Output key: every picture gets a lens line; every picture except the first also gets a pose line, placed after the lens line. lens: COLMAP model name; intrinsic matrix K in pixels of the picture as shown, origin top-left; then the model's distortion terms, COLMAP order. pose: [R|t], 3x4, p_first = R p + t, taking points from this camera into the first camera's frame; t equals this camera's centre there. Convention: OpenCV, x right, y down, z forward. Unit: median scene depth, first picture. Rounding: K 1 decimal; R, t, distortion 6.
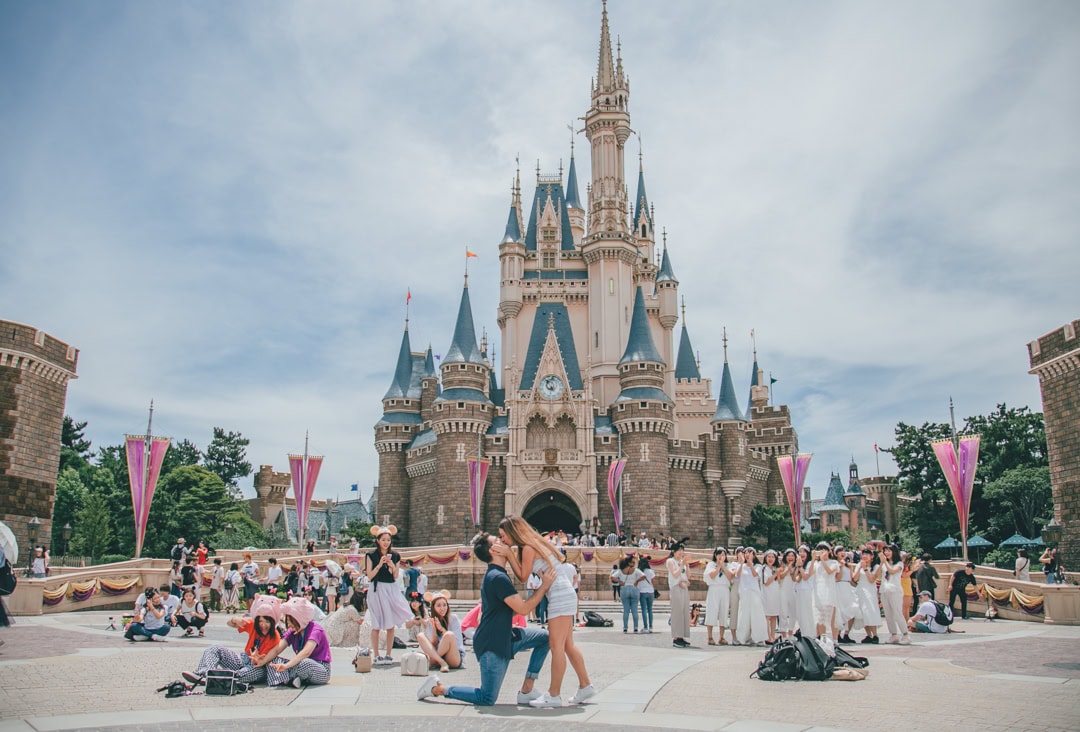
lens RADIAL K [[829.6, 0, 520.8], [0, 829.6, 435.6], [0, 0, 1]] dist [-0.086085, 0.008443]
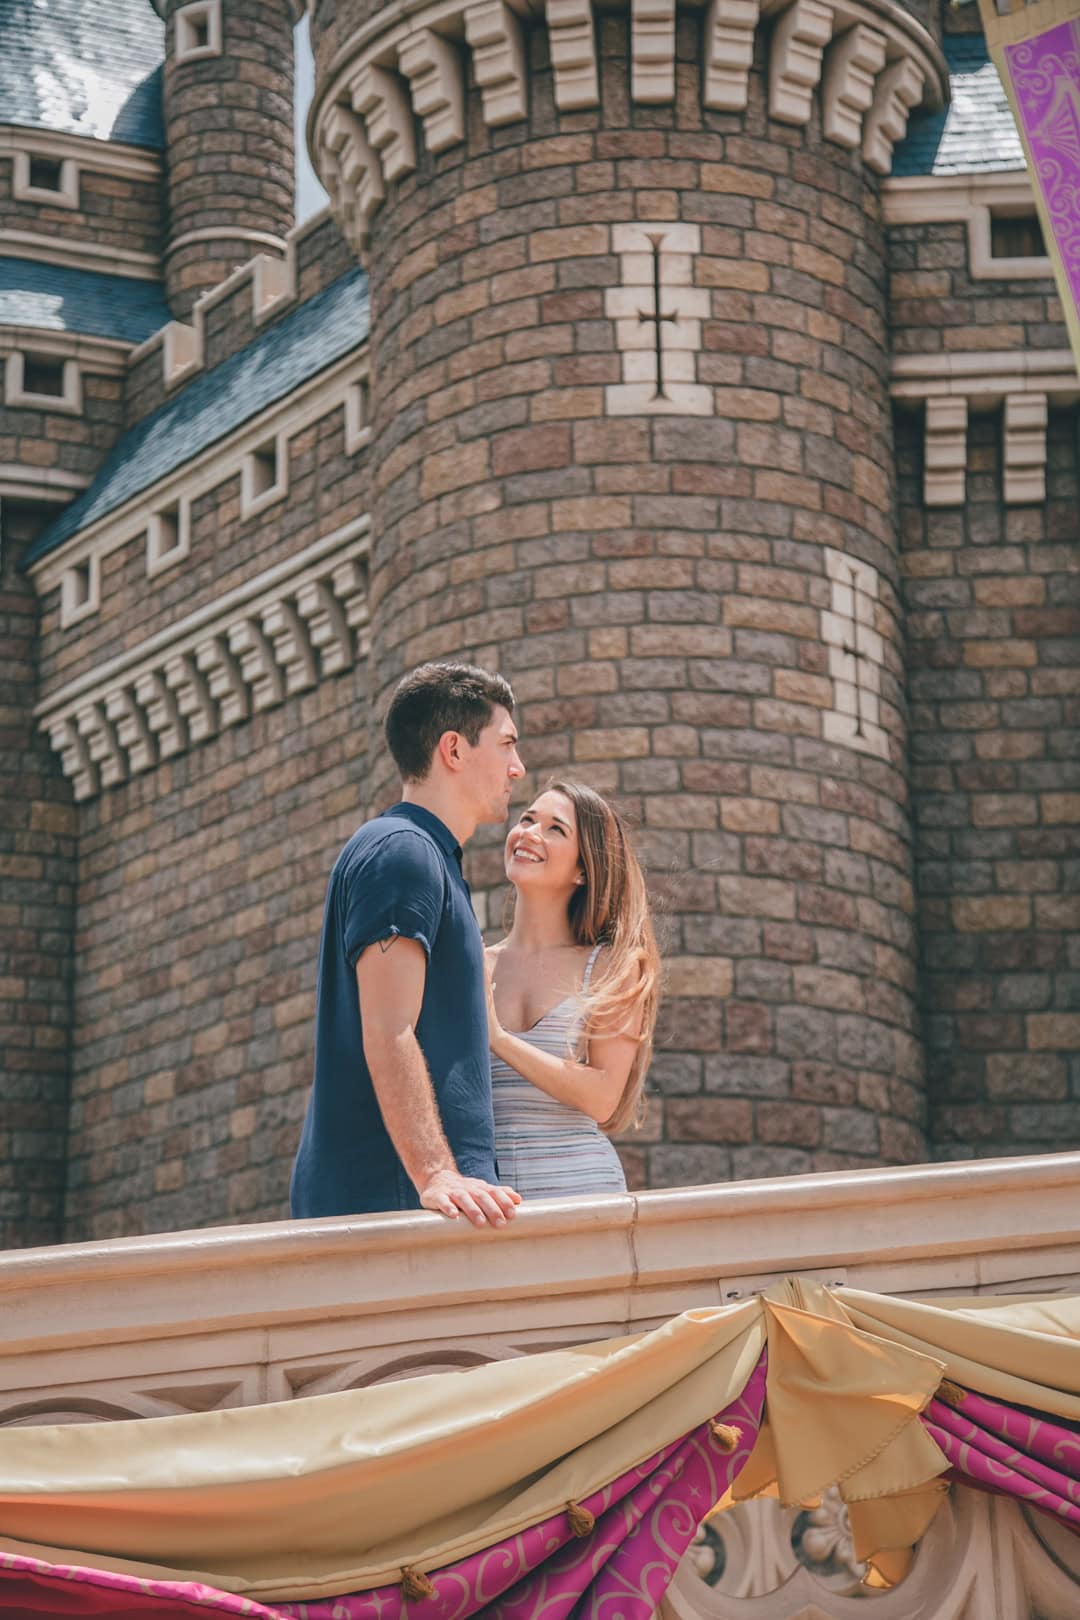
lens RADIAL K [[2953.7, 0, 540.0], [0, 2953.7, 810.0], [0, 0, 1]] dist [0.352383, 0.023170]
pose [[0.999333, -0.015988, 0.032823, -0.093951], [0.018922, 0.995659, -0.091132, 0.099996], [-0.031224, 0.091692, 0.995298, 0.660442]]
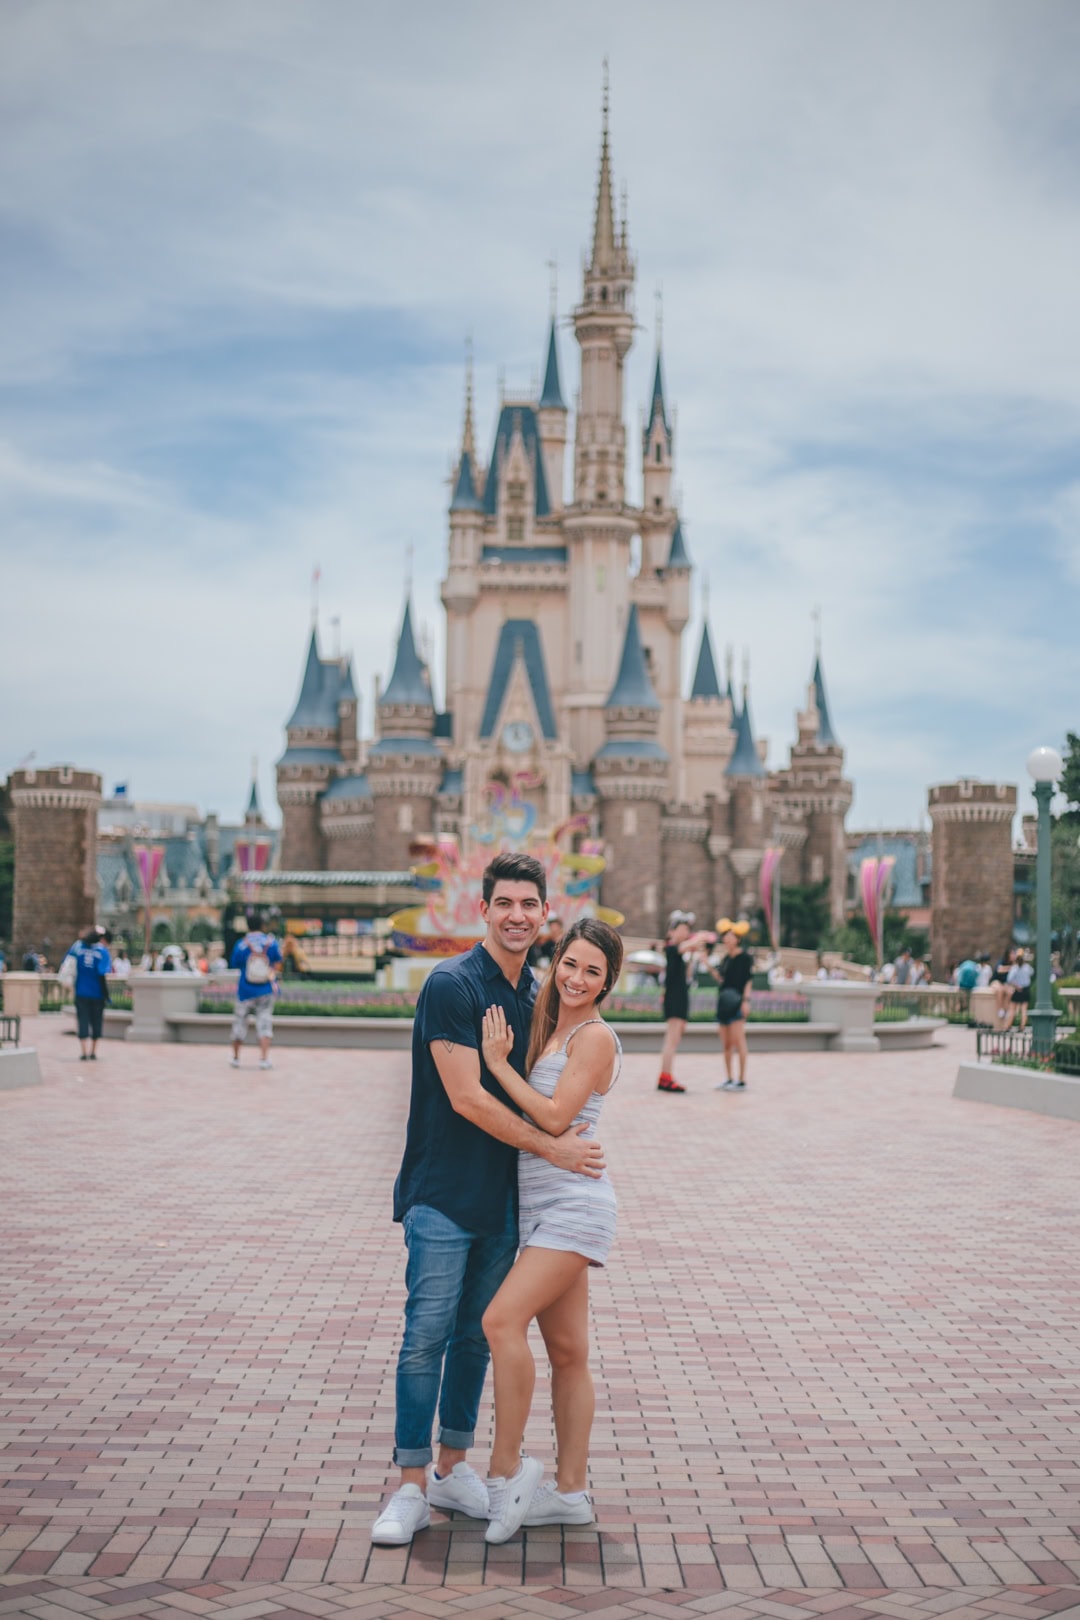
lens RADIAL K [[2953.7, 0, 540.0], [0, 2953.7, 810.0], [0, 0, 1]] dist [0.352383, 0.023170]
pose [[0.998169, 0.010183, 0.059630, -0.110977], [-0.017347, 0.992516, 0.120880, -0.331021], [-0.057952, -0.121693, 0.990875, -1.830968]]
